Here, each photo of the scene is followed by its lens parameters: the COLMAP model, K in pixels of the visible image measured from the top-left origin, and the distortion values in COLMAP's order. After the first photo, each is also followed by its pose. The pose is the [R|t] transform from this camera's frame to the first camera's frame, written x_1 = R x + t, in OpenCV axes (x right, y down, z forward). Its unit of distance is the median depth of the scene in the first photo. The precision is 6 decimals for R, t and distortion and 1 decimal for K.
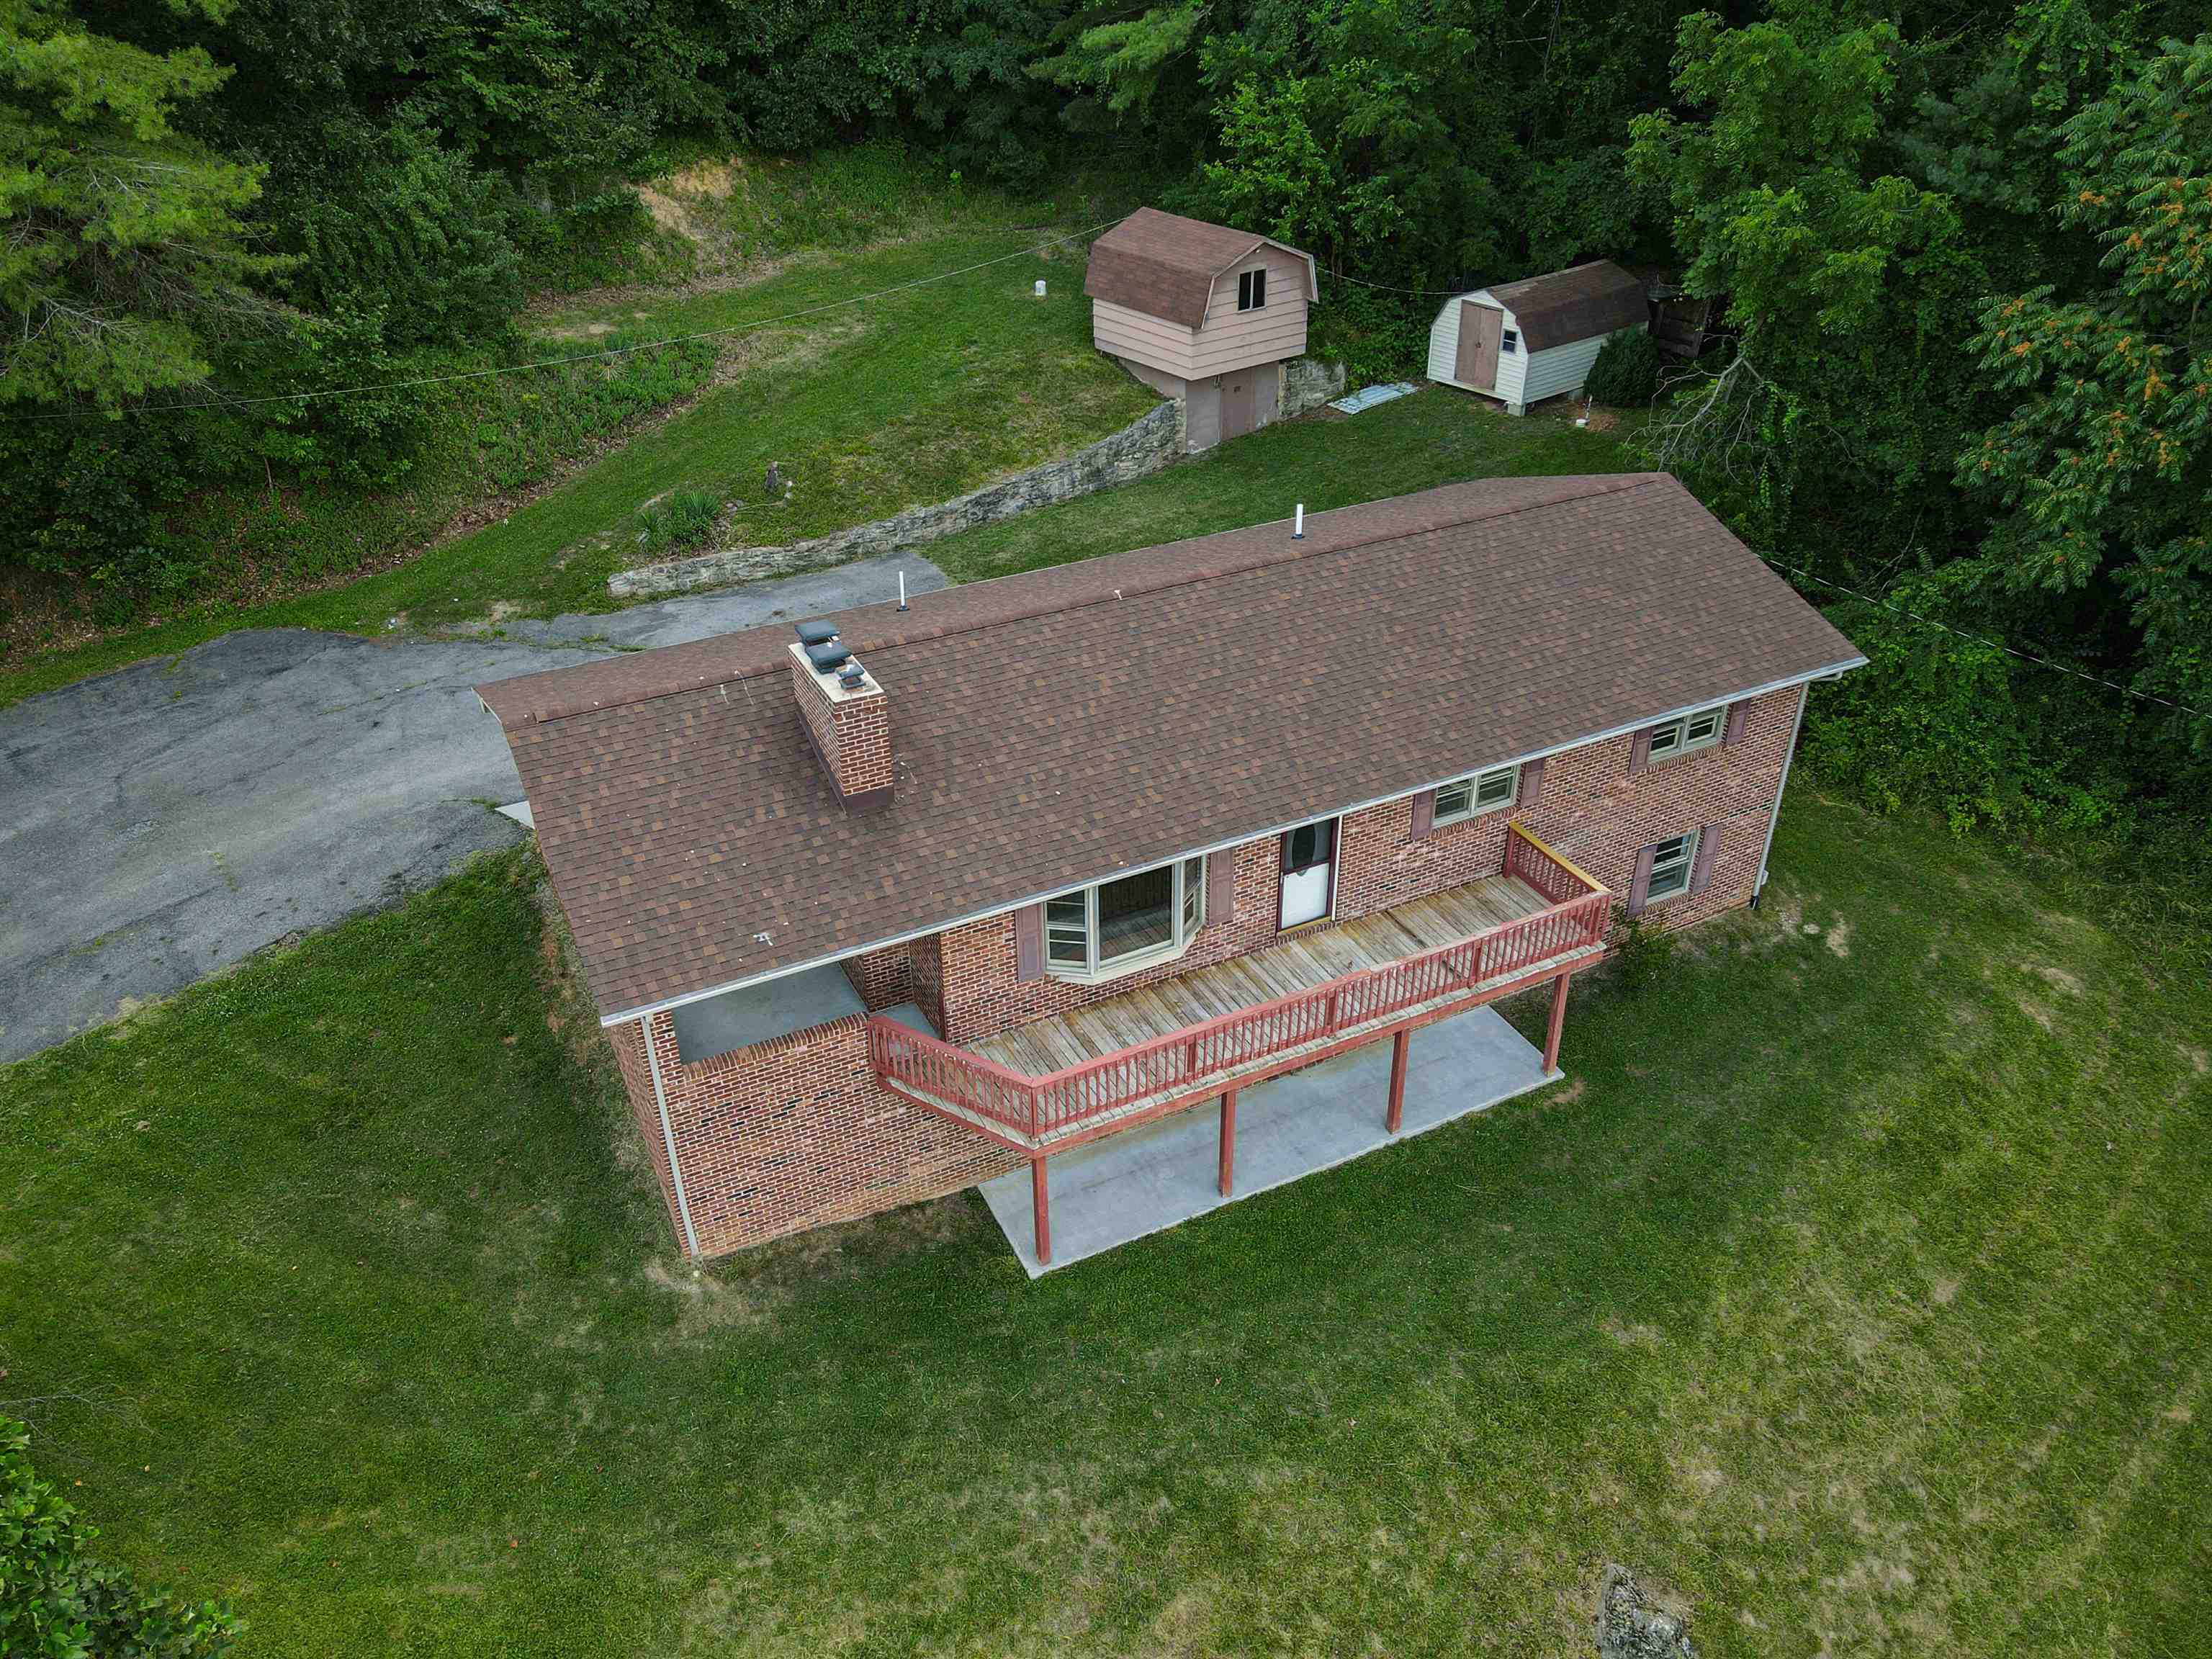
lens RADIAL K [[1609.3, 0, 1106.0], [0, 1609.3, 829.5], [0, 0, 1]] dist [0.027080, -0.005677]
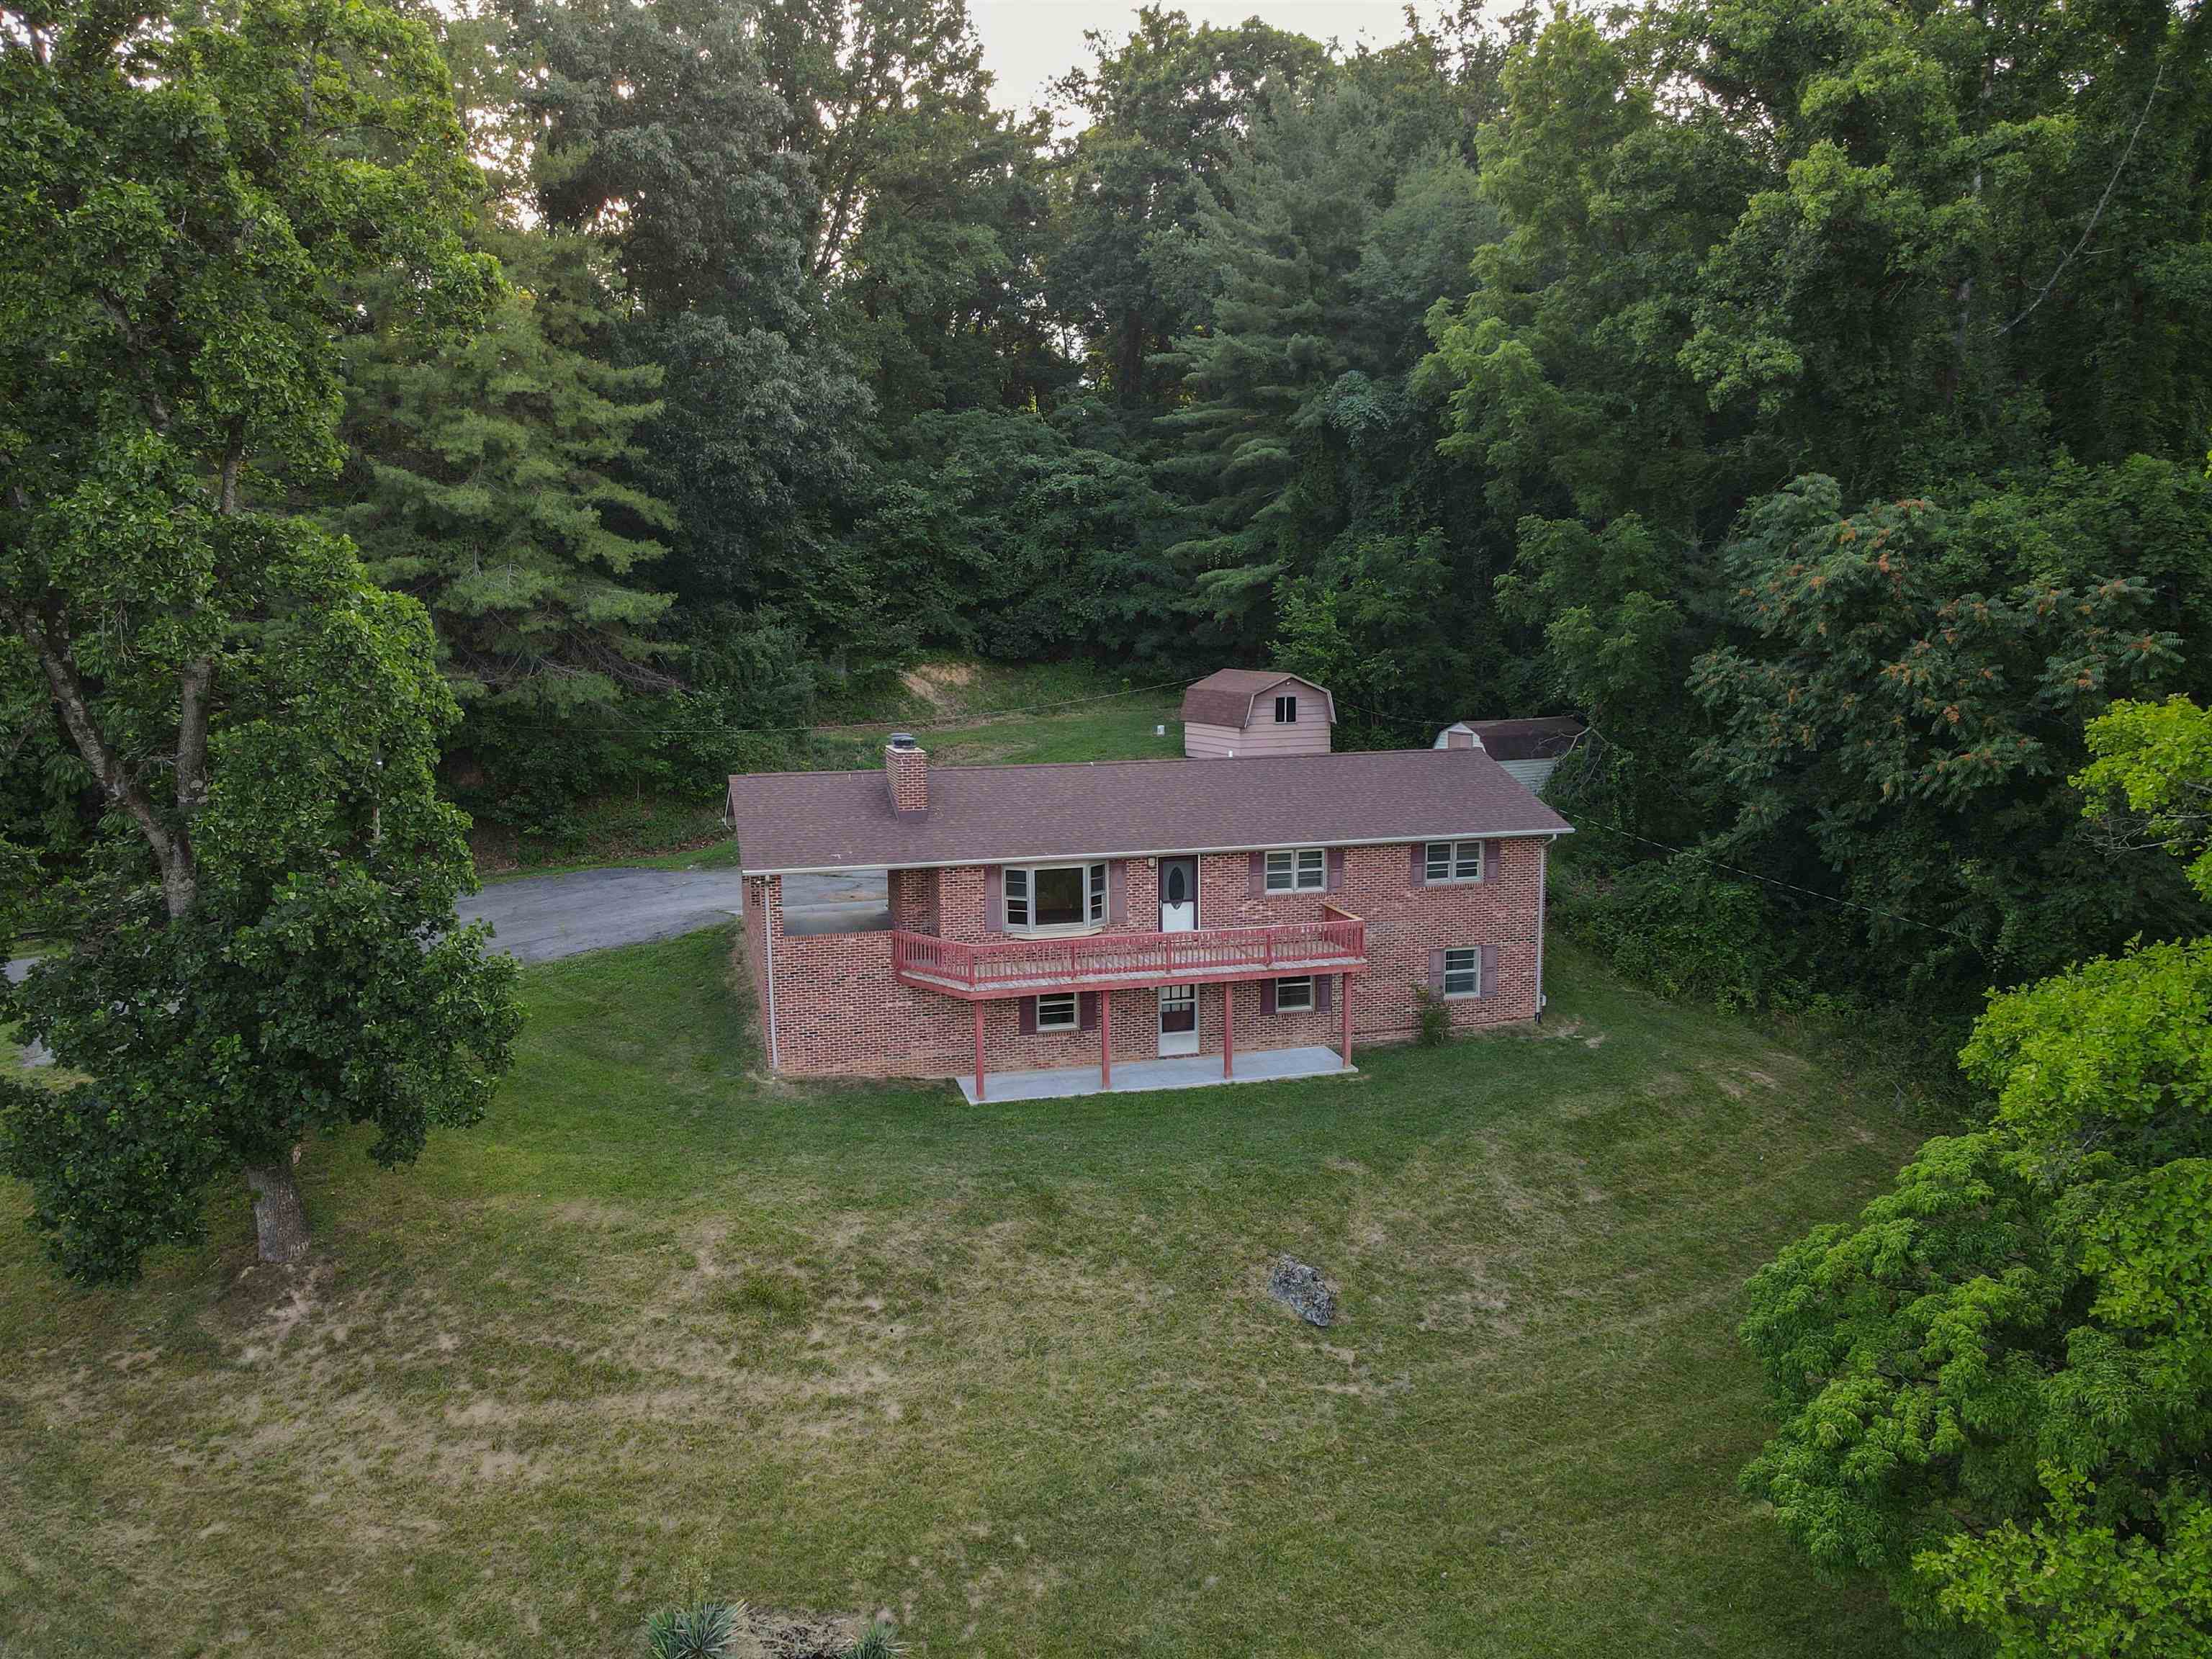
lens RADIAL K [[1609.3, 0, 1106.0], [0, 1609.3, 829.5], [0, 0, 1]] dist [0.027080, -0.005677]
pose [[0.981427, 0.027799, -0.189811, 0.282160], [-0.101417, 0.915058, -0.390364, 0.470136], [0.162837, 0.402363, 0.900882, -0.397177]]
